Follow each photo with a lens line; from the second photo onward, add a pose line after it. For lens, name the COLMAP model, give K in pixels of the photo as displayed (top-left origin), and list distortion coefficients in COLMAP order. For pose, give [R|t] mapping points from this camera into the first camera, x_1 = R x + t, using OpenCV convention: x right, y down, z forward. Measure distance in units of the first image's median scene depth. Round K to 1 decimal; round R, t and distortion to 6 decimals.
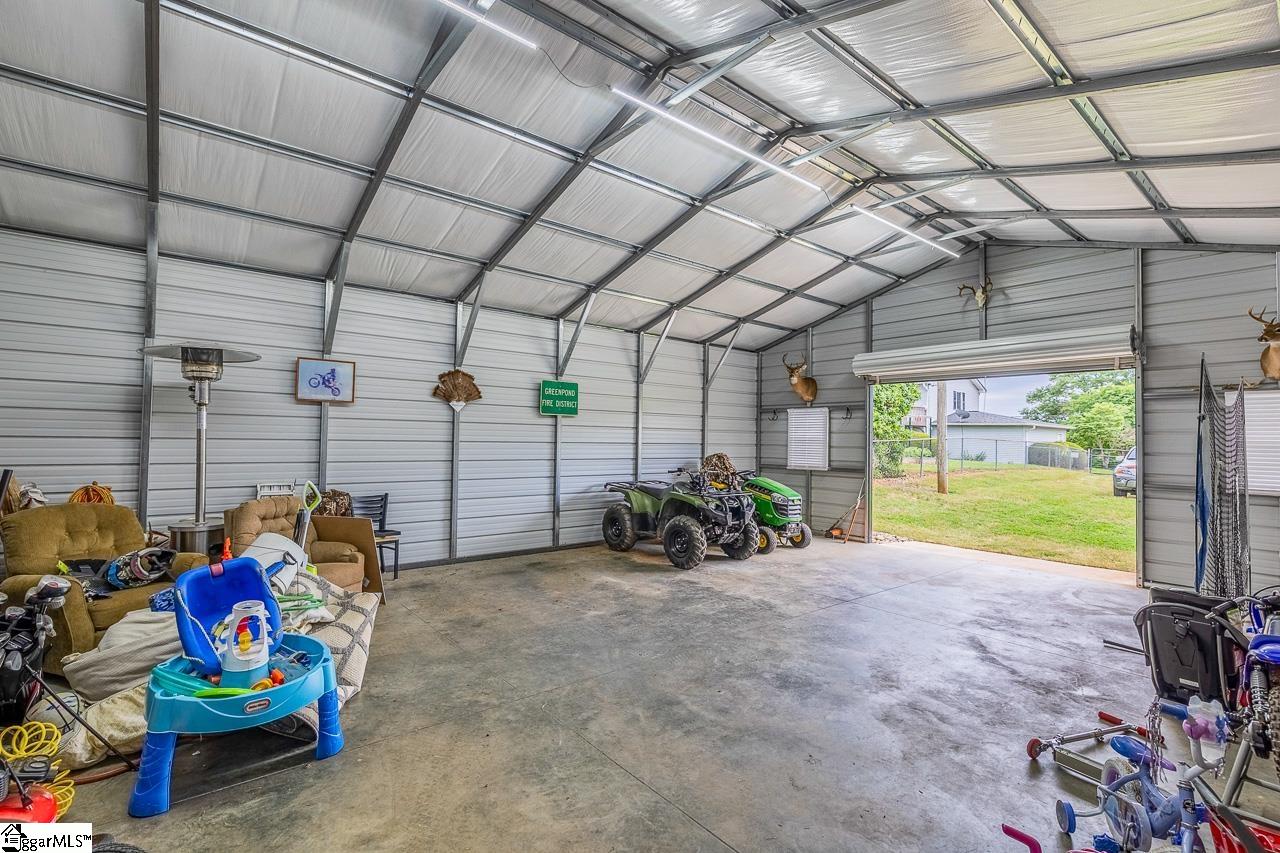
lens RADIAL K [[580.8, 0, 640.1], [0, 580.8, 429.7], [0, 0, 1]] dist [-0.000402, -0.000036]
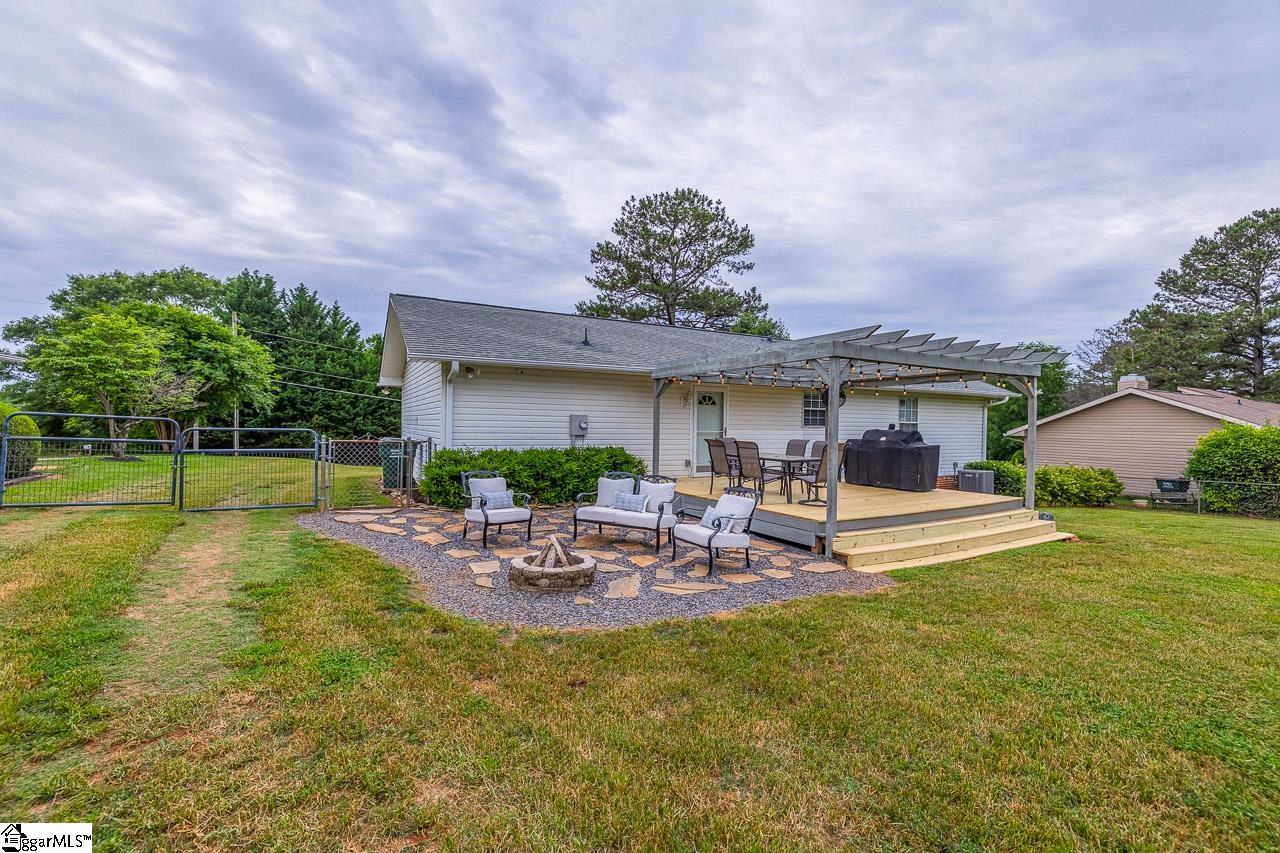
lens RADIAL K [[553.0, 0, 639.8], [0, 553.0, 426.4], [0, 0, 1]] dist [0.002156, -0.001261]
pose [[0.158658, -0.013513, 0.987241, 0.596834], [-0.023443, 0.999573, 0.017449, 0.031011], [-0.987055, -0.025912, 0.158273, 0.718531]]
